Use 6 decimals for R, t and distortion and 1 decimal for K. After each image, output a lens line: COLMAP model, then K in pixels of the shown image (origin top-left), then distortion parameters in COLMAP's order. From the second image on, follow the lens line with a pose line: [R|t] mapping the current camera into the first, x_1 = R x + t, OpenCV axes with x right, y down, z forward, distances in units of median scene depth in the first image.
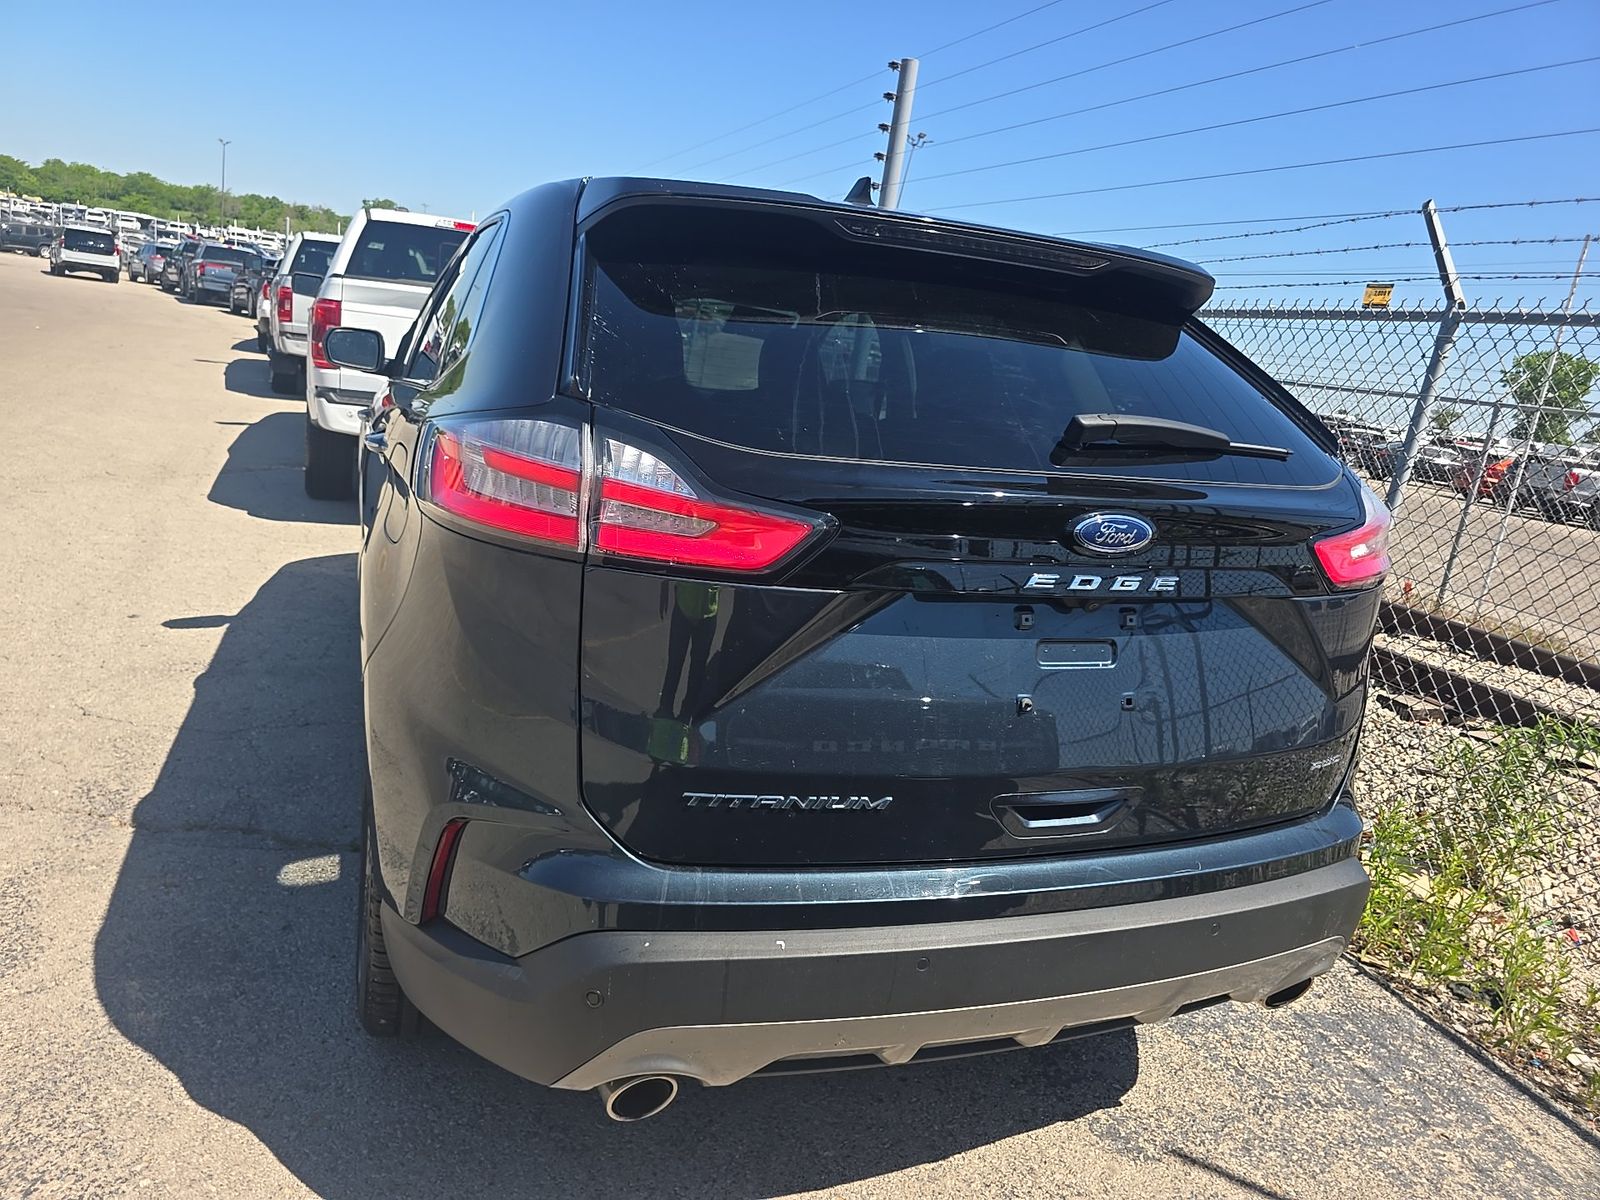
lens RADIAL K [[1095.6, 0, 805.8], [0, 1095.6, 602.3], [0, 0, 1]] dist [0.037373, -0.039744]
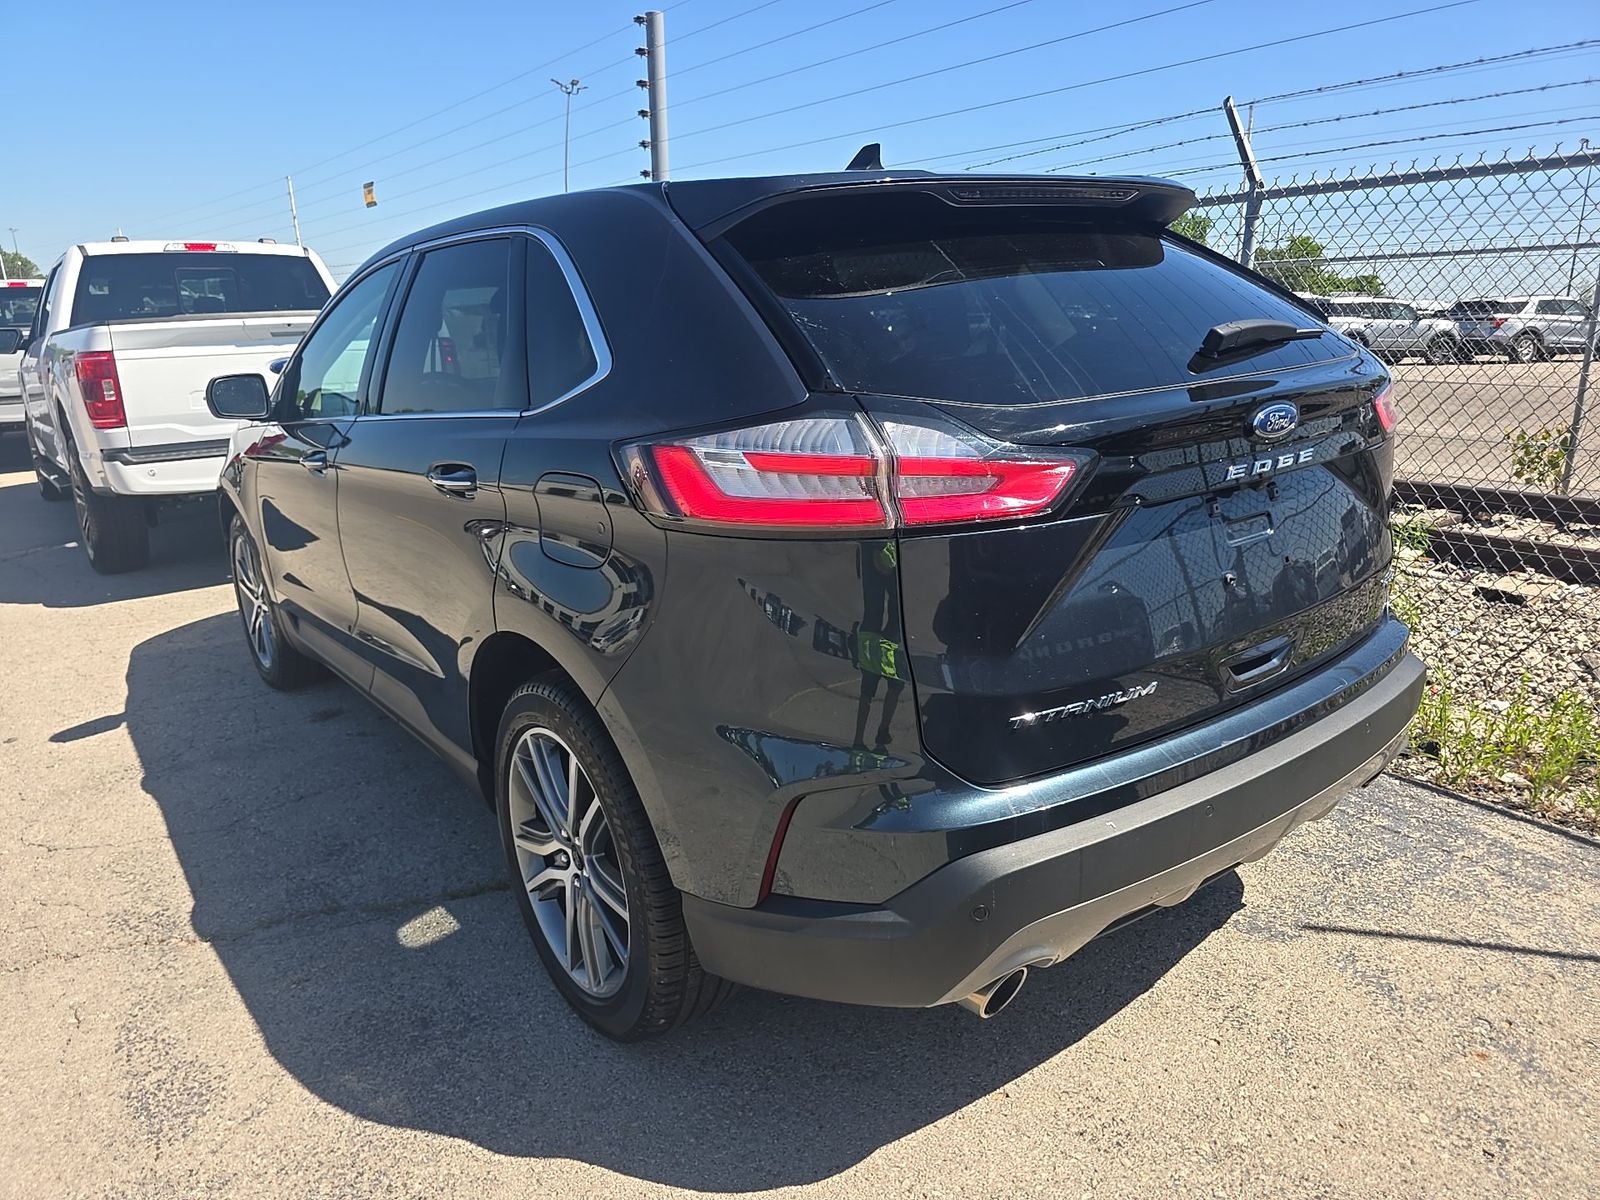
lens RADIAL K [[1095.6, 0, 805.8], [0, 1095.6, 602.3], [0, 0, 1]] dist [0.037373, -0.039744]
pose [[0.948174, -0.223970, 0.225395, -0.332802], [0.213310, 0.974408, 0.070912, -0.041629], [-0.235509, -0.019158, 0.971683, -0.027072]]
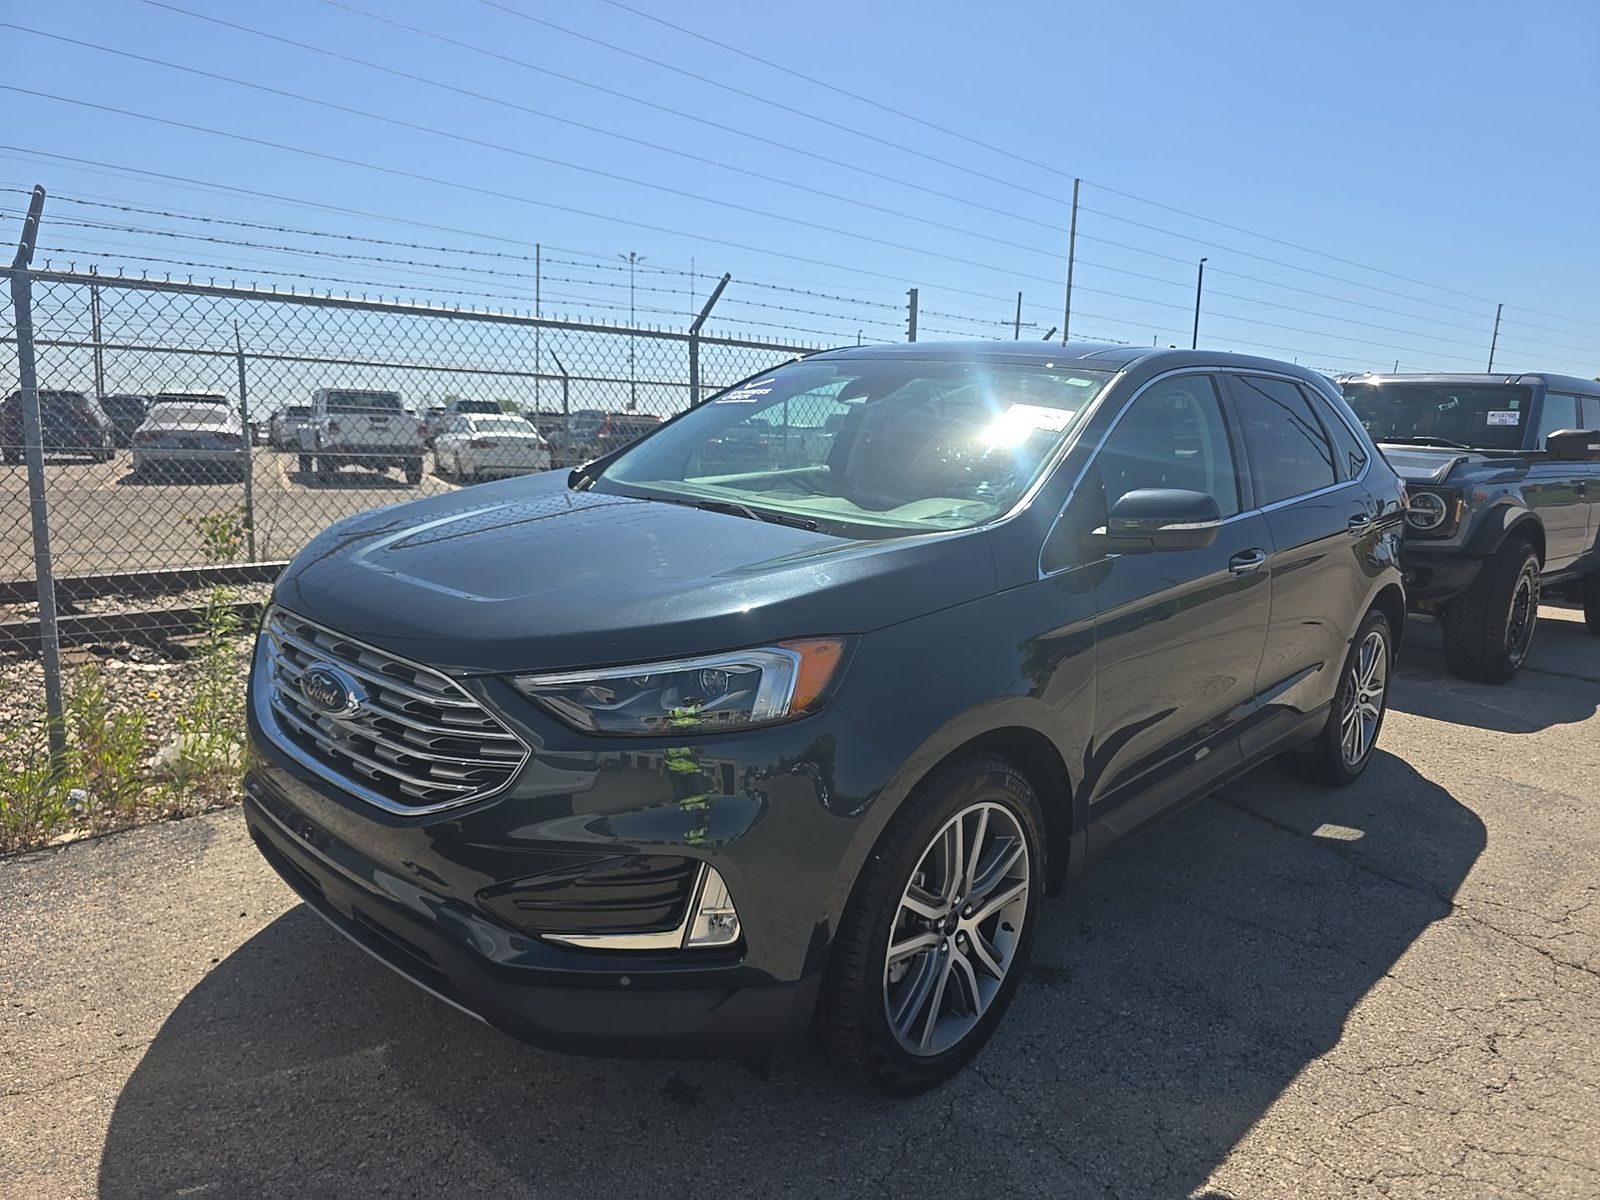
lens RADIAL K [[1095.6, 0, 805.8], [0, 1095.6, 602.3], [0, 0, 1]] dist [0.037373, -0.039744]
pose [[-0.438318, -0.294257, 0.849288, -1.476330], [0.140697, 0.910782, 0.388177, -0.785530], [-0.887740, 0.289637, -0.357811, 2.363388]]
